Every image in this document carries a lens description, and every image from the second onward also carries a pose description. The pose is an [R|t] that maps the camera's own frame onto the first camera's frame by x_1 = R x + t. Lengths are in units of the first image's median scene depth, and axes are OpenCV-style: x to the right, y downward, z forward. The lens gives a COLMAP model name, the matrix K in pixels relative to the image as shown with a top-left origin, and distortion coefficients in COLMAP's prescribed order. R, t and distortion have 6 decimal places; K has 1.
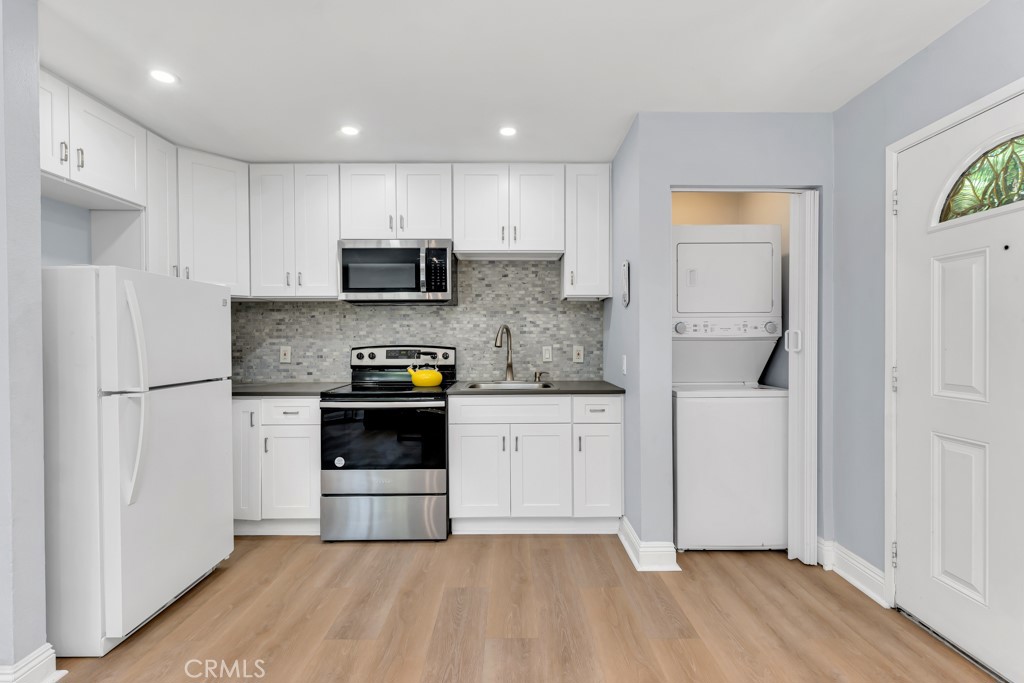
lens RADIAL K [[461.5, 0, 513.9], [0, 461.5, 341.1], [0, 0, 1]] dist [0.004989, 0.001076]
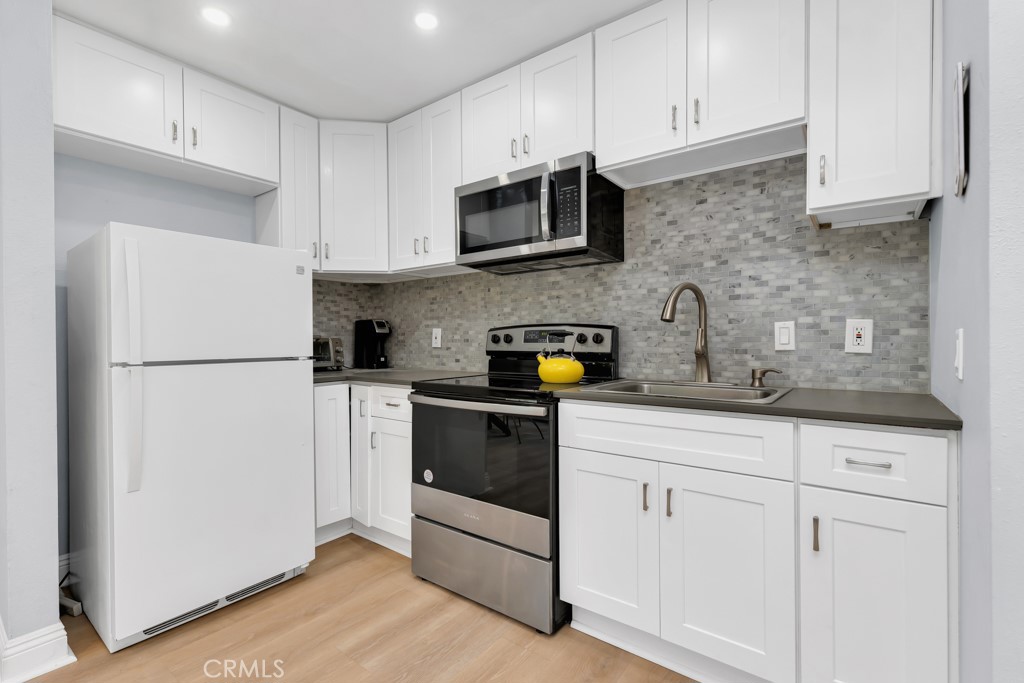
lens RADIAL K [[461.5, 0, 511.6], [0, 461.5, 342.1], [0, 0, 1]] dist [0.004989, 0.001076]
pose [[0.791027, 0.002455, -0.611776, 0.154365], [-0.001360, 0.999997, 0.002254, 0.035556], [0.611779, -0.000951, 0.791028, 0.407464]]
